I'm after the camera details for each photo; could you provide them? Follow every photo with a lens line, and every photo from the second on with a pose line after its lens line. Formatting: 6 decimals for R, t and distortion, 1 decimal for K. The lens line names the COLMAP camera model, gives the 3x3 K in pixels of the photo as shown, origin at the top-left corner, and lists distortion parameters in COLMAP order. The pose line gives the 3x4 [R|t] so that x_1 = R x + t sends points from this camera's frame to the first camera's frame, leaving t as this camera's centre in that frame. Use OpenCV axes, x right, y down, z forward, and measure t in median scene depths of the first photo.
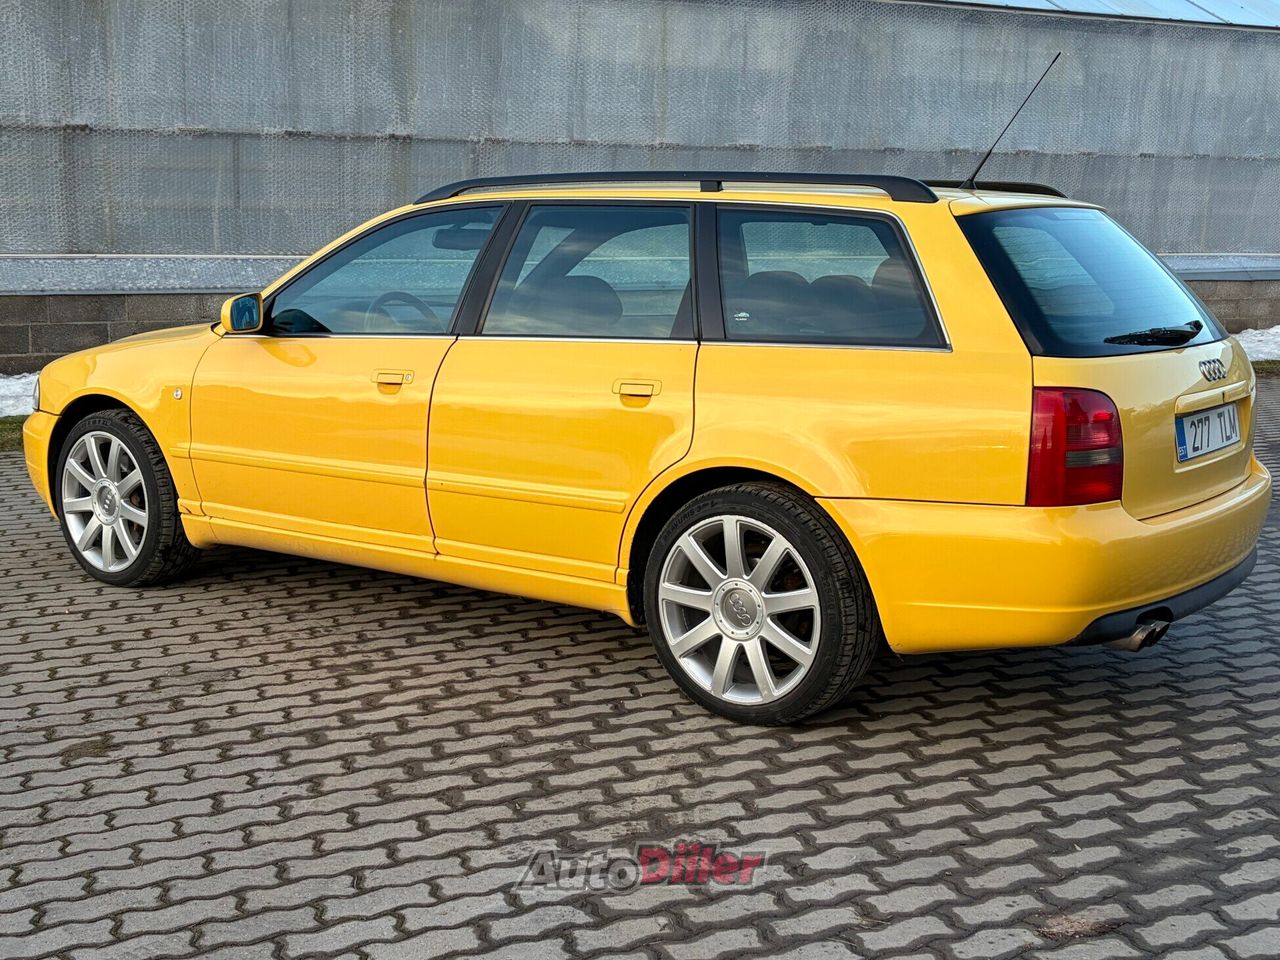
lens RADIAL K [[1621.3, 0, 640.0], [0, 1621.3, 480.0], [0, 0, 1]] dist [0.100357, -0.401163]
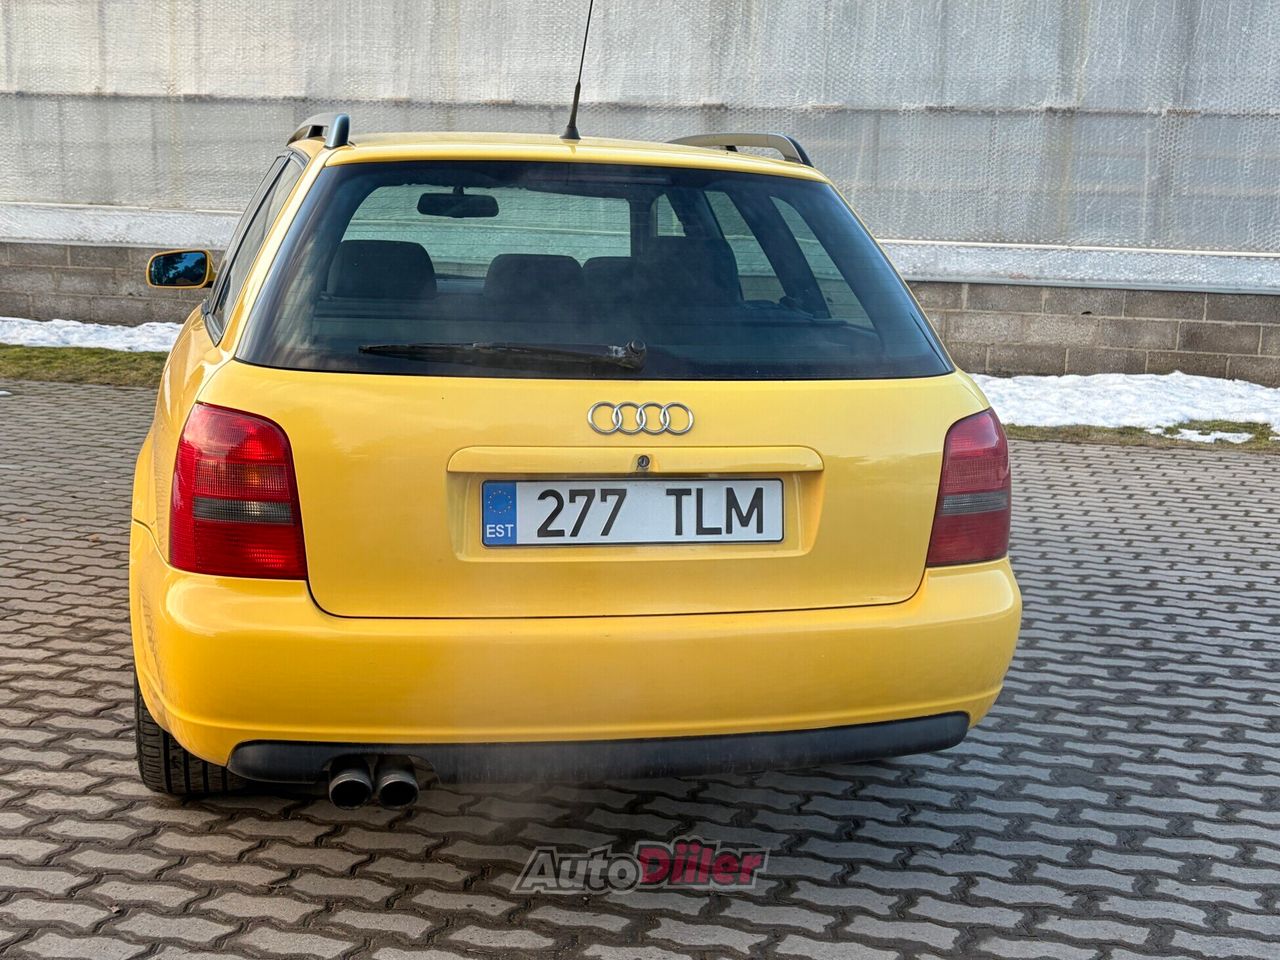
lens RADIAL K [[1621.3, 0, 640.0], [0, 1621.3, 480.0], [0, 0, 1]] dist [0.100357, -0.401163]
pose [[0.746207, 0.128286, -0.653237, 0.299183], [-0.126537, 0.990700, 0.050012, -0.029227], [0.653578, 0.045339, 0.755500, 0.203598]]
